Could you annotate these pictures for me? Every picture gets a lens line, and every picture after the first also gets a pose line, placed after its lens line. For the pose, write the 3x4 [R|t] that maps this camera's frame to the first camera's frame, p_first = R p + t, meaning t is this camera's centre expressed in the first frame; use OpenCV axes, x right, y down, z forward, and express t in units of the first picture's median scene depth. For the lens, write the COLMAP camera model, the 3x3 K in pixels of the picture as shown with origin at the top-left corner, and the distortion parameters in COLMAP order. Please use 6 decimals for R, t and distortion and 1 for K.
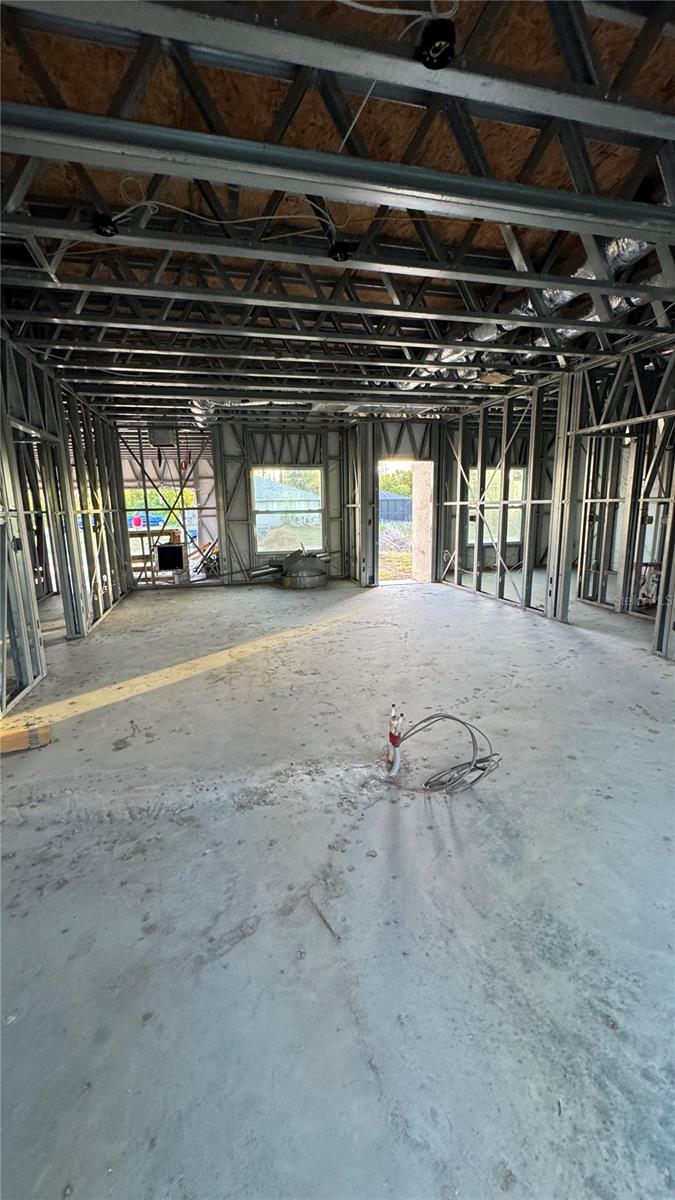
lens RADIAL K [[478.3, 0, 337.5], [0, 478.3, 600.0], [0, 0, 1]] dist [-0.005066, 0.000142]
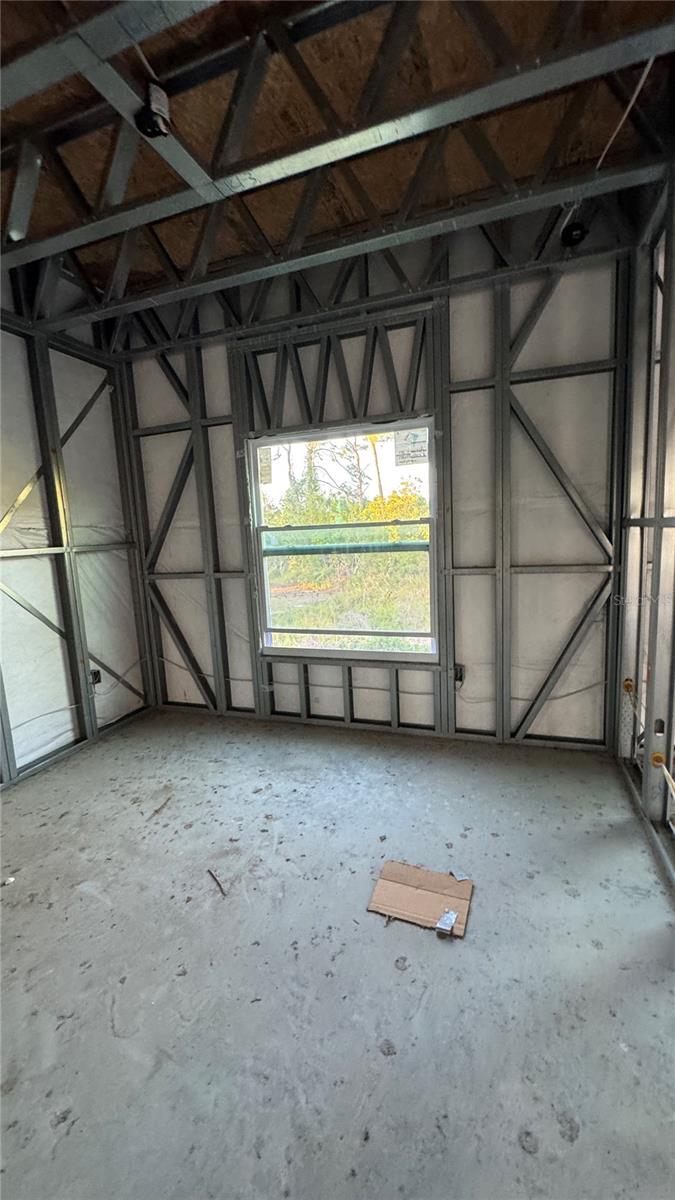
lens RADIAL K [[496.4, 0, 337.2], [0, 496.4, 604.0], [0, 0, 1]] dist [-0.000666, 0.000136]
pose [[0.832820, 0.063326, -0.549909, 0.115407], [-0.081706, 0.996616, -0.008975, -0.141502], [0.547480, 0.052405, 0.835176, 0.690271]]
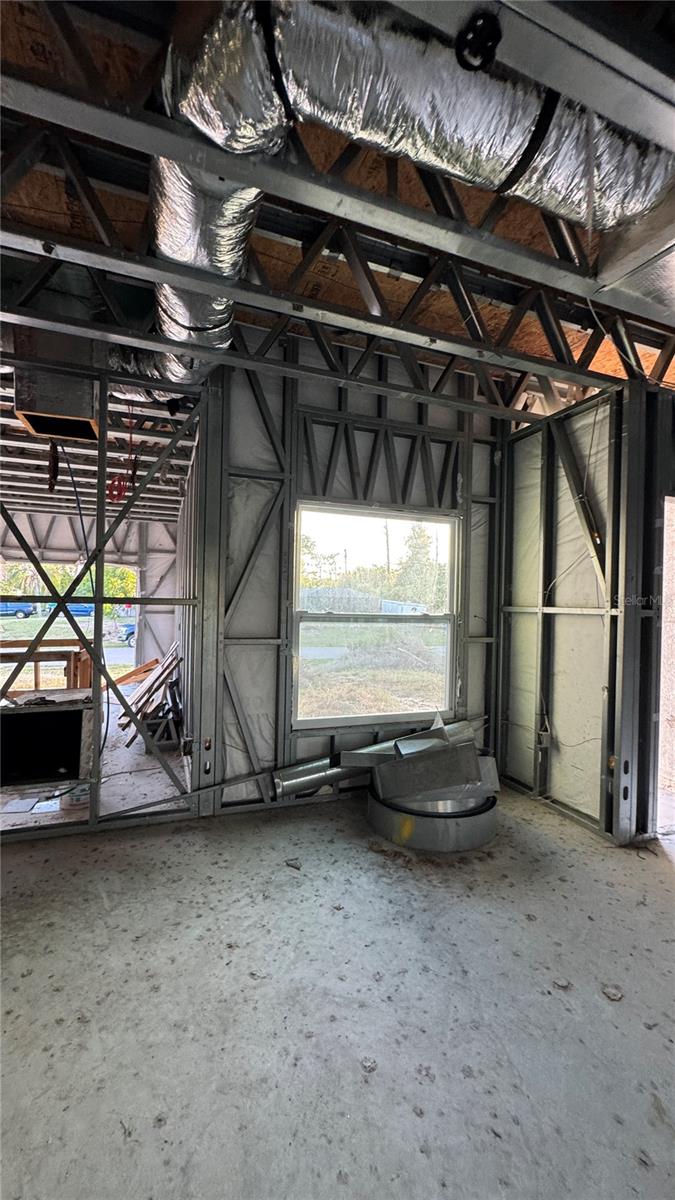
lens RADIAL K [[480.8, 0, 344.4], [0, 480.8, 597.7], [0, 0, 1]] dist [-0.006946, 0.000188]
pose [[0.991281, 0.042410, 0.124753, -0.185909], [-0.016049, 0.978599, -0.205151, -0.121411], [-0.130784, 0.201360, 0.970747, 0.624596]]
